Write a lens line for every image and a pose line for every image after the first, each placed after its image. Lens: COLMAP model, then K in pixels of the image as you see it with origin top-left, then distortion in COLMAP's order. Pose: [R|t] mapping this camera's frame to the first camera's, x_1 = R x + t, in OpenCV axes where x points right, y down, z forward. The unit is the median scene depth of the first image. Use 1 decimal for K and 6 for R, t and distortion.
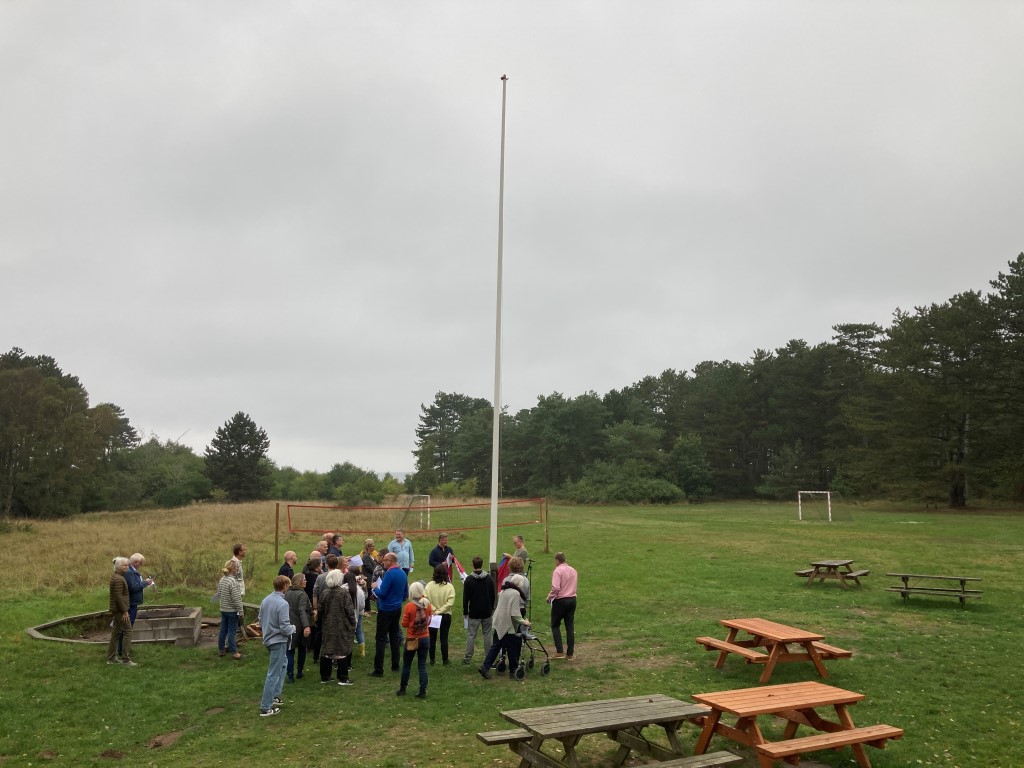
lens RADIAL K [[840.1, 0, 507.8], [0, 840.1, 386.4], [0, 0, 1]] dist [0.040213, -0.042575]
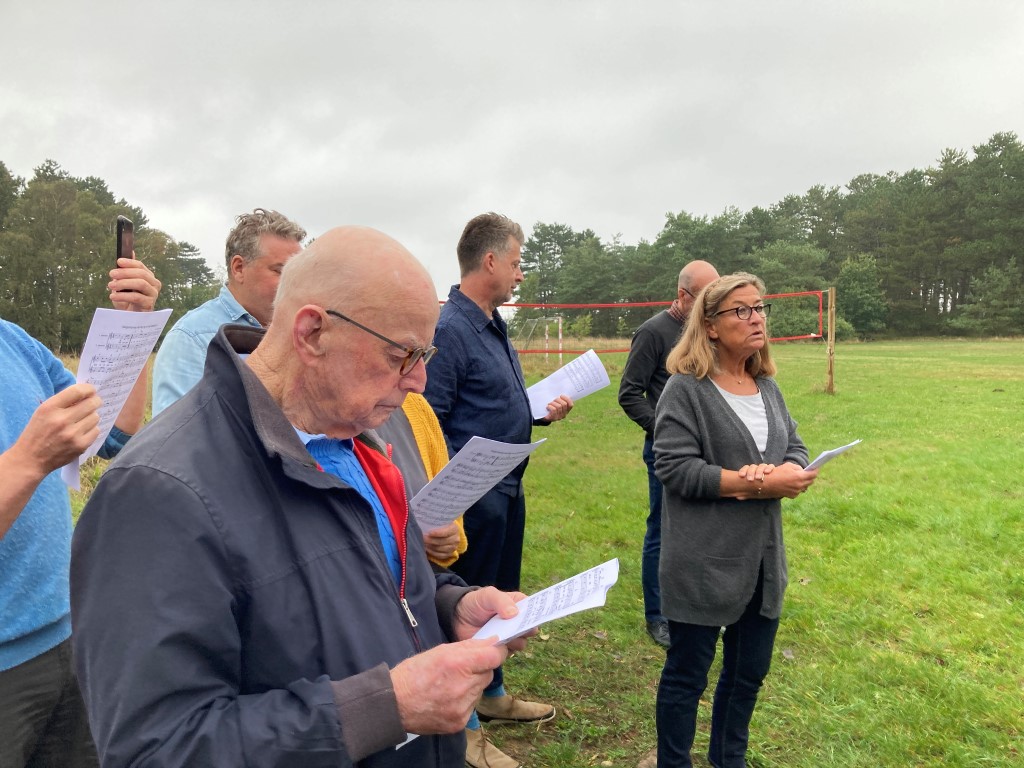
lens RADIAL K [[840.1, 0, 520.3], [0, 840.1, 391.8], [0, 0, 1]] dist [0.040213, -0.042575]
pose [[0.996176, 0.000918, -0.087366, -0.034583], [0.014882, 0.983549, 0.180026, 0.032833], [0.086094, -0.180637, 0.979774, 0.154717]]
